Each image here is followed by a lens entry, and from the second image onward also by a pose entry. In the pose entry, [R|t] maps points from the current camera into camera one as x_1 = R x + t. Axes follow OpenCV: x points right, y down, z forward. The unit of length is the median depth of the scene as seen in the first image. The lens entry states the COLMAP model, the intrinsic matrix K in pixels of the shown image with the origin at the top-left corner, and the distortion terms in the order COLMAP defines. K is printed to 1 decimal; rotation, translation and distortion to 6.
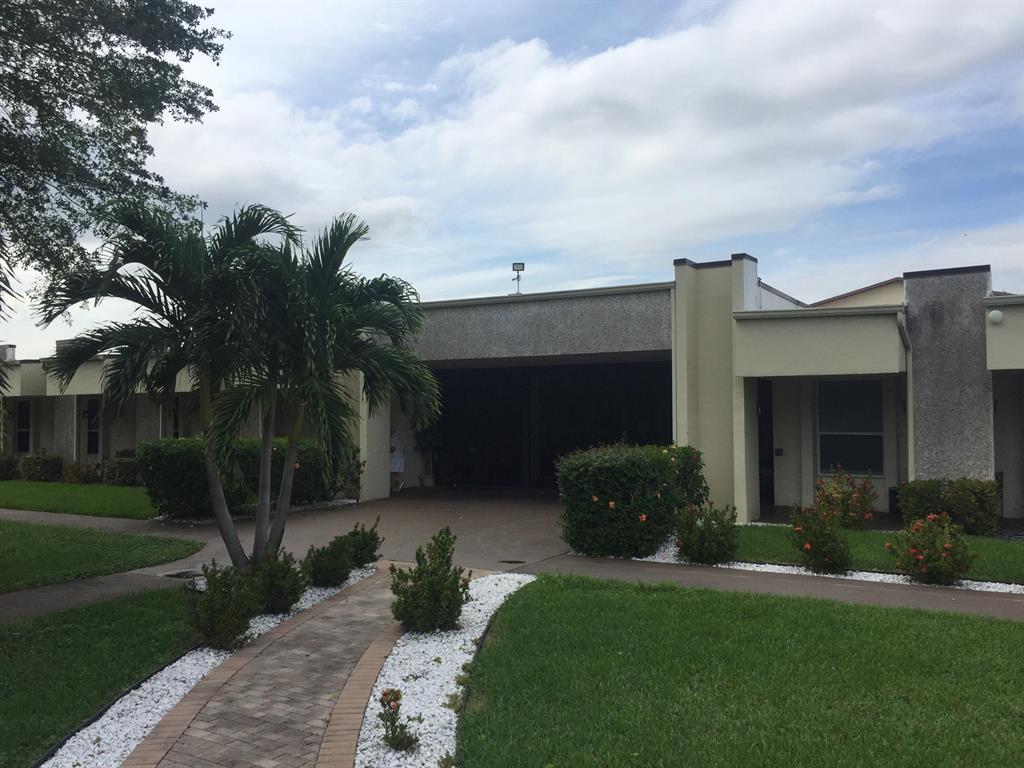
lens RADIAL K [[867.3, 0, 512.0], [0, 867.3, 384.0], [0, 0, 1]] dist [0.117376, -0.273465]
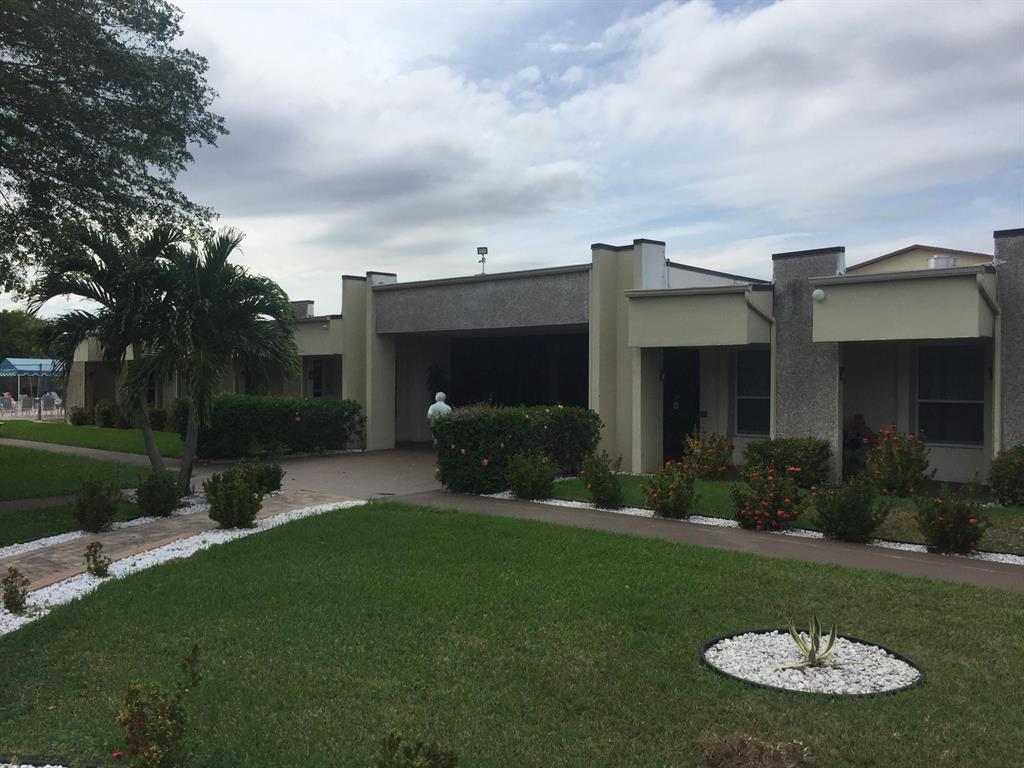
lens RADIAL K [[873.3, 0, 511.8], [0, 873.3, 367.4], [0, 0, 1]] dist [0.010202, 0.002629]
pose [[0.979921, 0.005408, -0.199314, 0.303728], [-0.001090, 0.999763, 0.021765, -0.005872], [0.199384, -0.021111, 0.979694, -0.143791]]
